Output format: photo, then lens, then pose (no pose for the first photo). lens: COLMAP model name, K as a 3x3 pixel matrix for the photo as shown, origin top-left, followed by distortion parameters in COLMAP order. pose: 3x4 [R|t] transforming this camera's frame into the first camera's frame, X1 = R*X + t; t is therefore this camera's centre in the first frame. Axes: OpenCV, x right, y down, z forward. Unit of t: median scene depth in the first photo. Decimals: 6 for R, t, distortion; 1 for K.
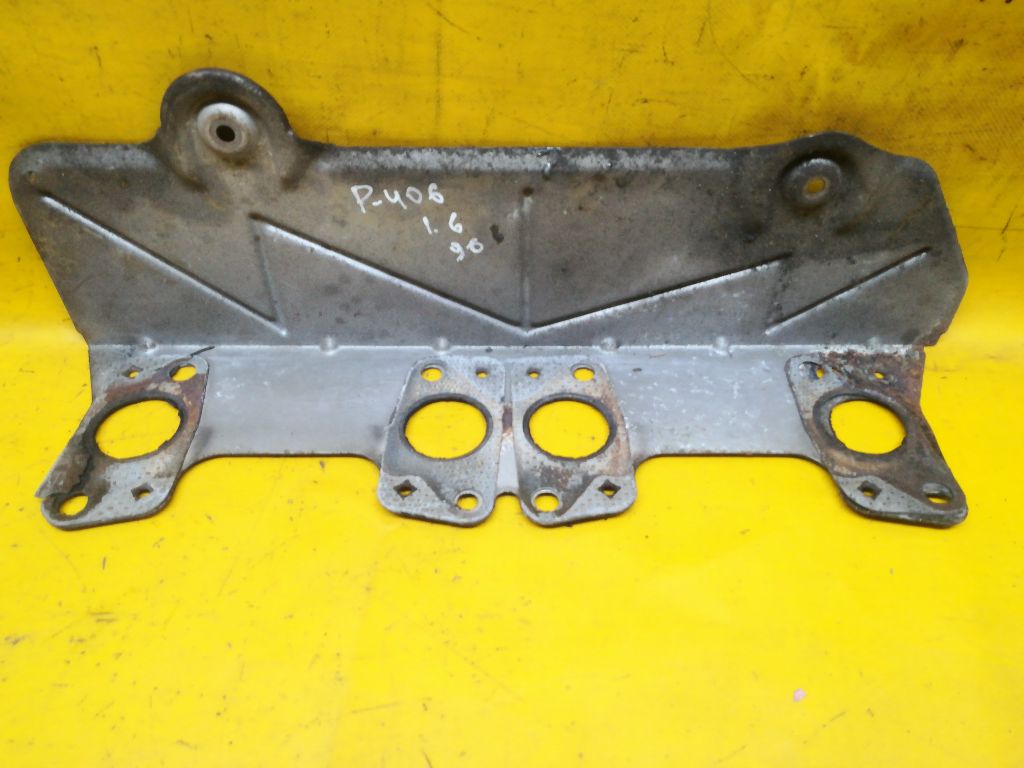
lens RADIAL K [[820.8, 0, 510.0], [0, 820.8, 406.1], [0, 0, 1]] dist [0.040533, -0.055792]
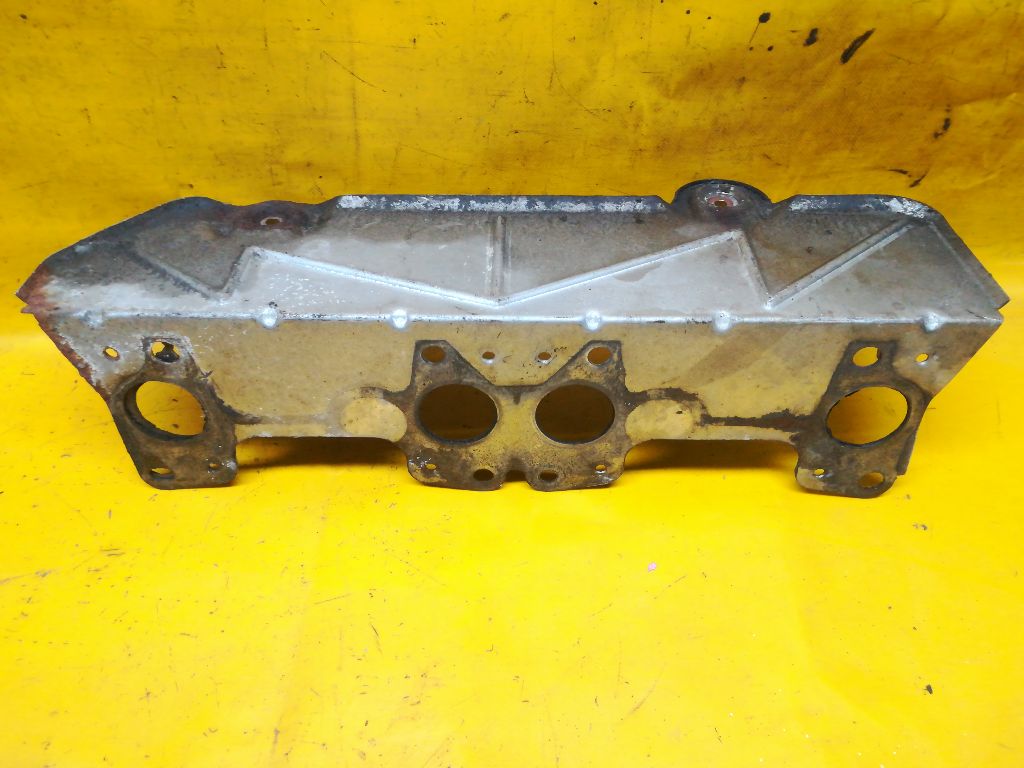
lens RADIAL K [[820.8, 0, 515.1], [0, 820.8, 402.9], [0, 0, 1]] dist [0.040533, -0.055792]
pose [[0.996278, -0.061554, 0.060349, 0.059627], [0.063274, 0.997631, -0.027006, 0.099149], [-0.058543, 0.030724, 0.997812, -0.306193]]
